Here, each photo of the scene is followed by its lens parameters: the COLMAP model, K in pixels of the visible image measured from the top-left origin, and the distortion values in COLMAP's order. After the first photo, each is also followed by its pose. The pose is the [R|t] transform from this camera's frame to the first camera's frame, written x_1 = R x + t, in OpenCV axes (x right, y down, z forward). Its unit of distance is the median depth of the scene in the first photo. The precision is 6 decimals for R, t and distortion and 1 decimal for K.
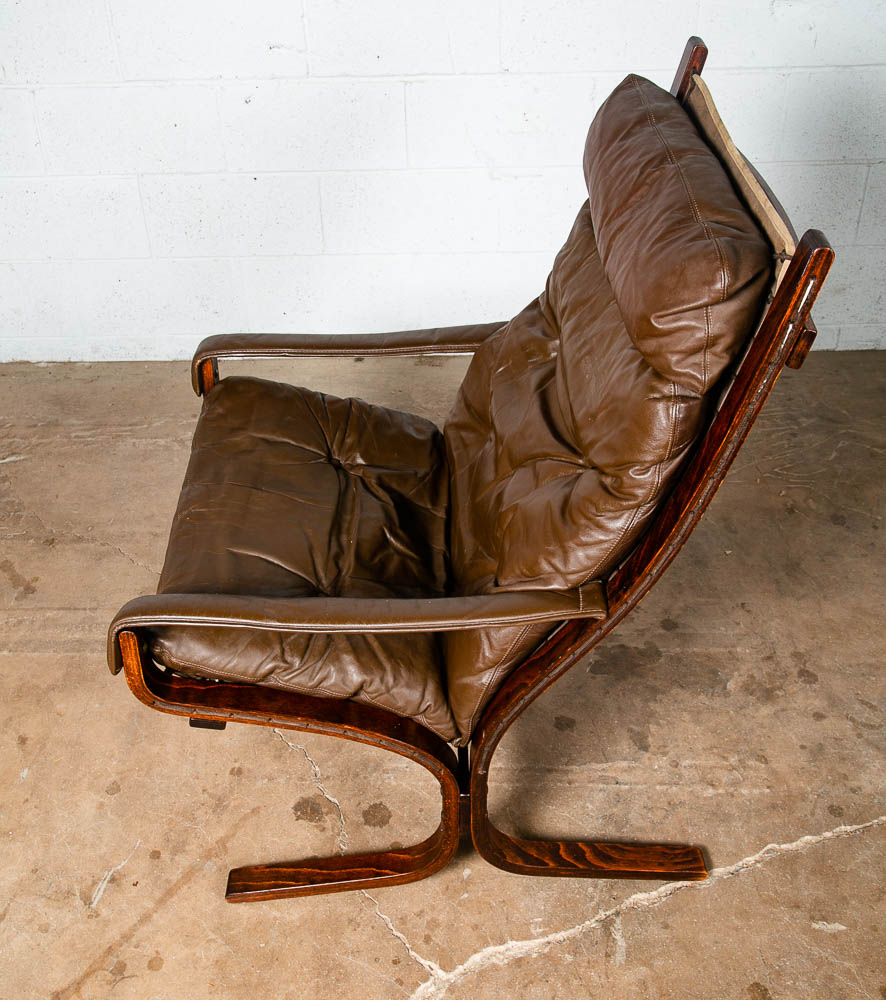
lens RADIAL K [[1199.5, 0, 442.4], [0, 1199.5, 497.5], [0, 0, 1]] dist [-0.006130, 0.000000]
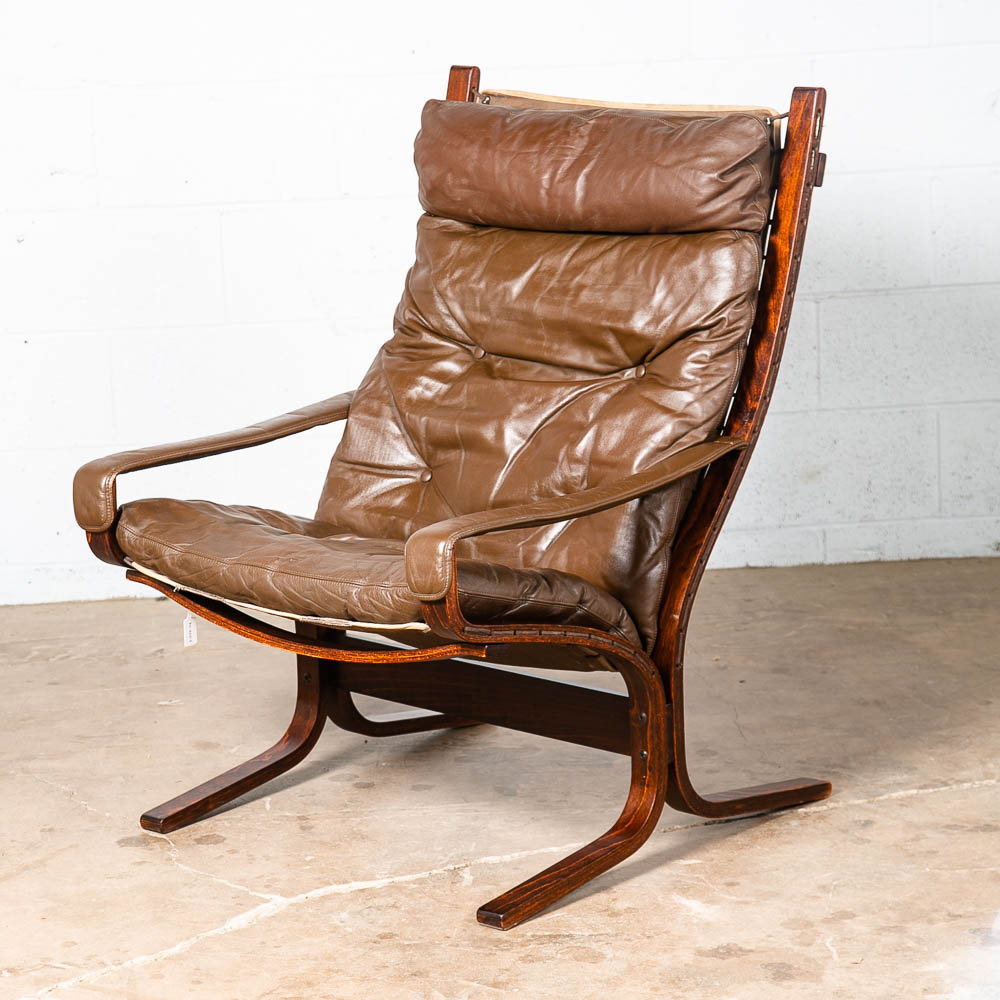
lens RADIAL K [[3766.5, 0, 452.0], [0, 3766.5, 552.5], [0, 0, 1]] dist [0.480273, 0.000000]
pose [[0.998669, -0.028257, 0.043141, 0.010185], [0.043056, 0.917300, -0.395861, 1.165944], [-0.028387, 0.397192, 0.917296, -1.656706]]
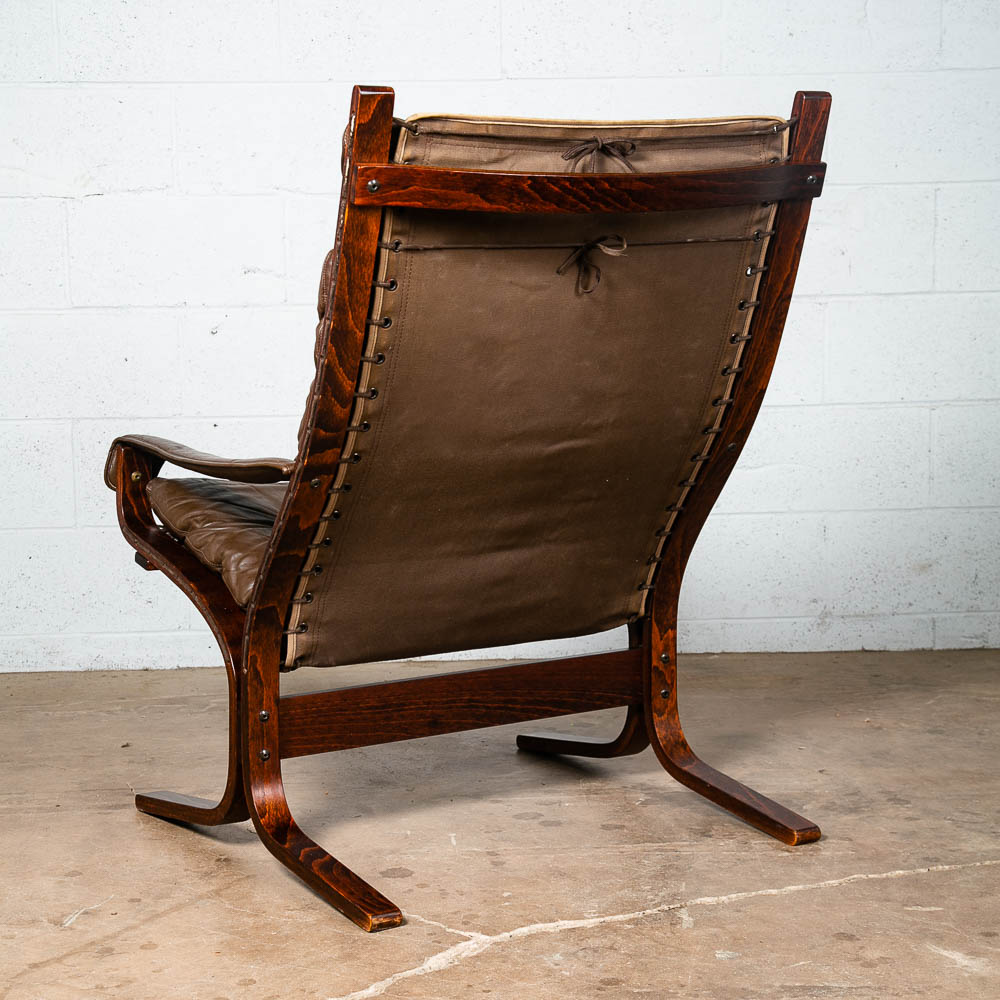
lens RADIAL K [[2239.2, 0, 496.0], [0, 2239.2, 529.2], [0, 0, 1]] dist [0.190520, 0.000000]
pose [[0.998039, 0.001367, 0.062578, -0.081769], [0.029221, 0.873952, -0.485133, 0.799272], [-0.055353, 0.486010, 0.872199, -0.492258]]
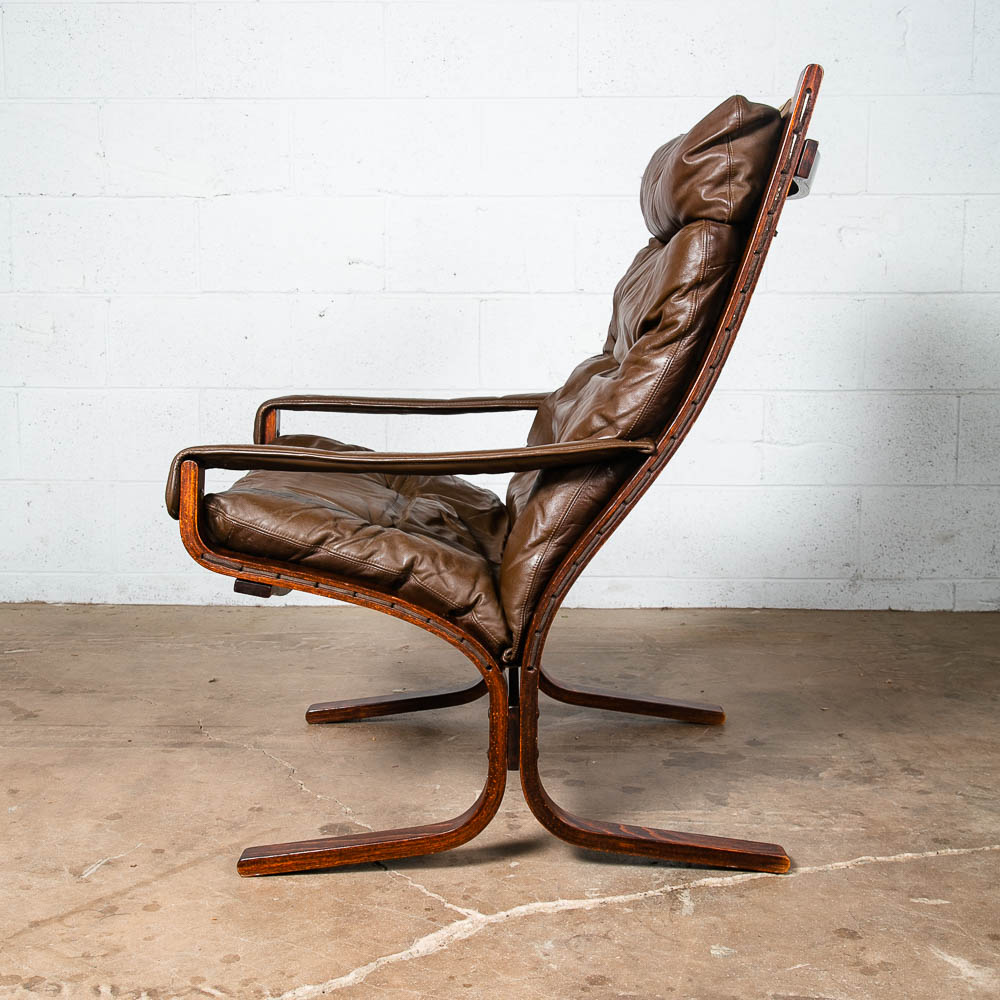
lens RADIAL K [[1628.1, 0, 499.0], [0, 1628.1, 471.5], [0, 0, 1]] dist [0.037276, 0.000000]
pose [[0.999344, 0.028458, -0.022380, 0.025484], [-0.035756, 0.872826, -0.486721, 0.591964], [0.005683, 0.487202, 0.873271, -0.162682]]
